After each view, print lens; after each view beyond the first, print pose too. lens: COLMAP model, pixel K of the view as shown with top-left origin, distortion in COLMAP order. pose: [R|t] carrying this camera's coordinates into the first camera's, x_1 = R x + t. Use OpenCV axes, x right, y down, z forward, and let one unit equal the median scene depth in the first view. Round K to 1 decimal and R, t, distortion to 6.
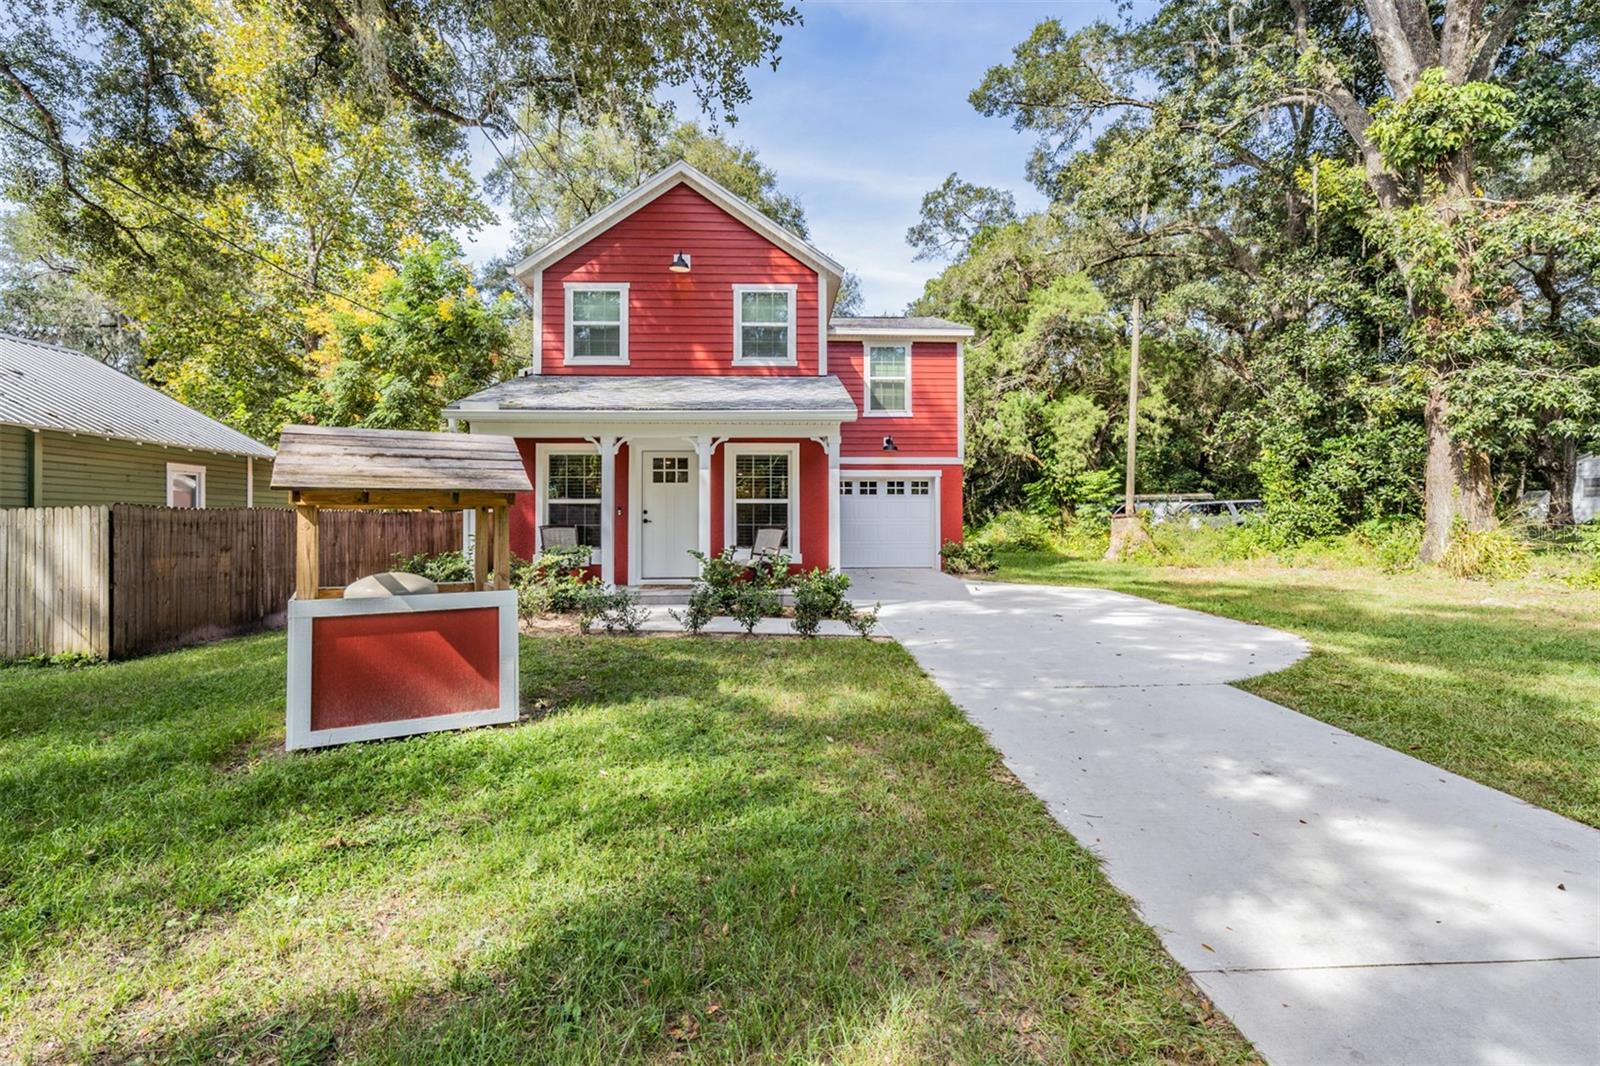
lens RADIAL K [[734.0, 0, 792.3], [0, 734.0, 527.2], [0, 0, 1]] dist [0.001565, -0.000103]
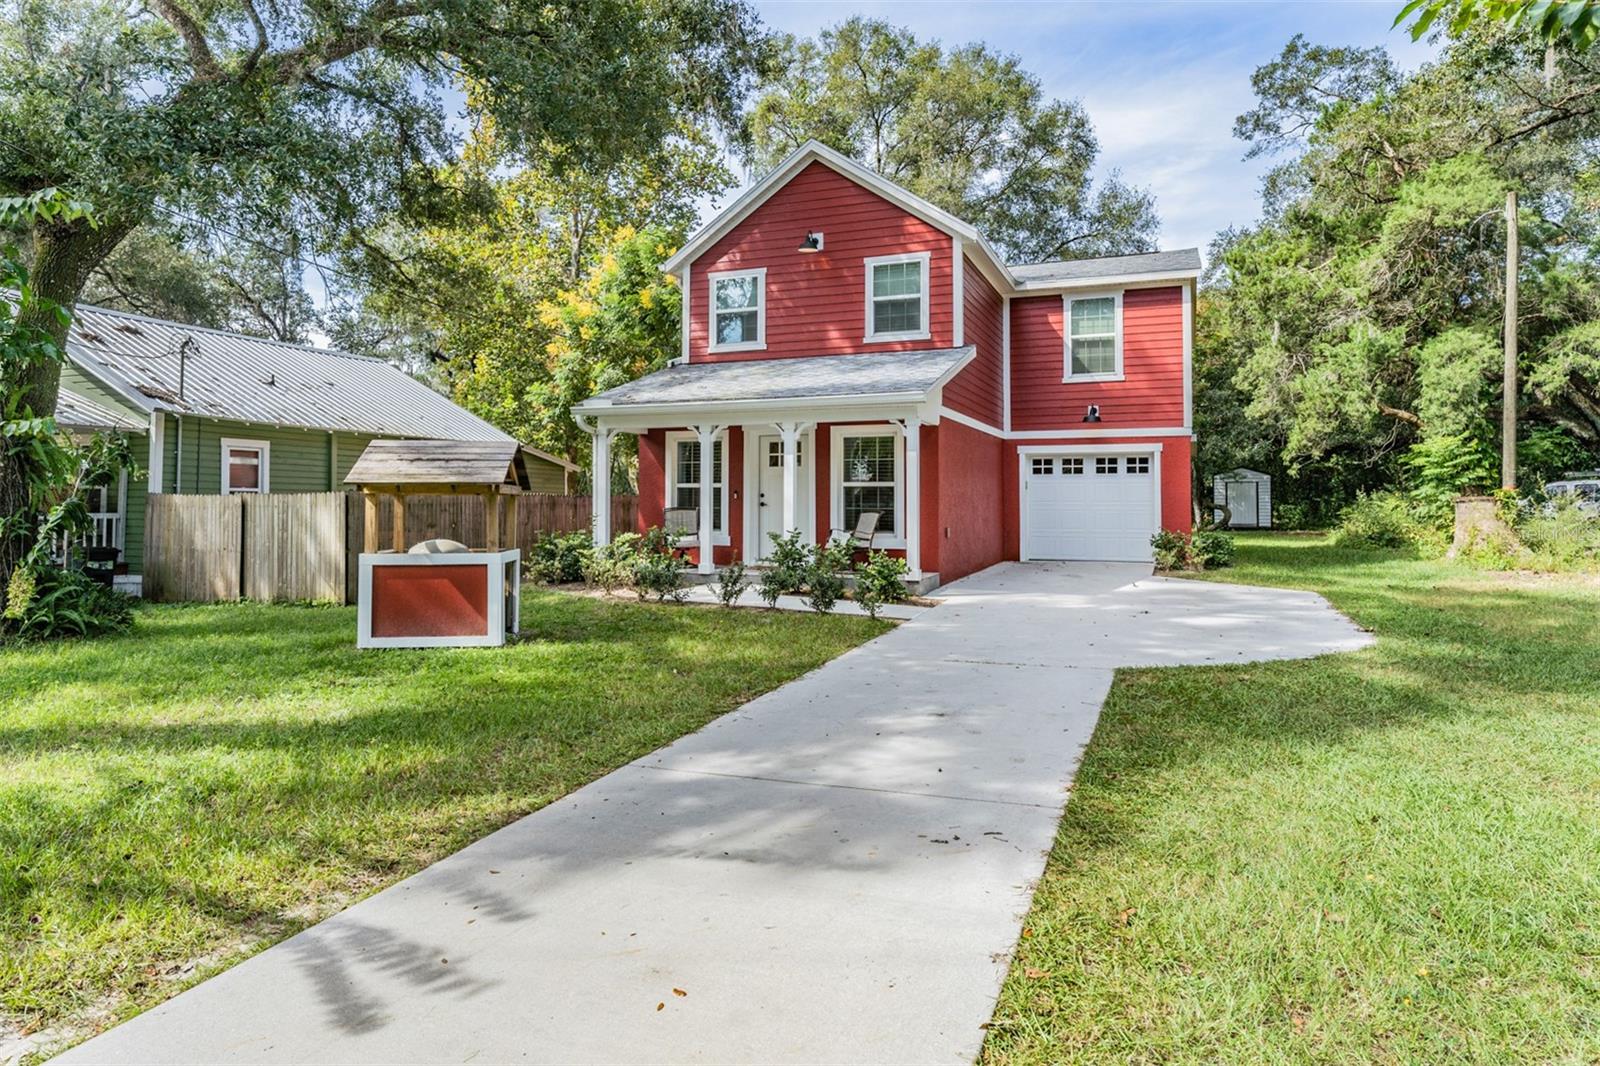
lens RADIAL K [[946.7, 0, 804.6], [0, 946.7, 509.6], [0, 0, 1]] dist [0.005471, -0.000128]
pose [[0.918548, 0.005924, -0.395265, 0.337406], [-0.006937, 0.999975, -0.001133, 0.000110], [0.395248, 0.003782, 0.918567, -0.168148]]
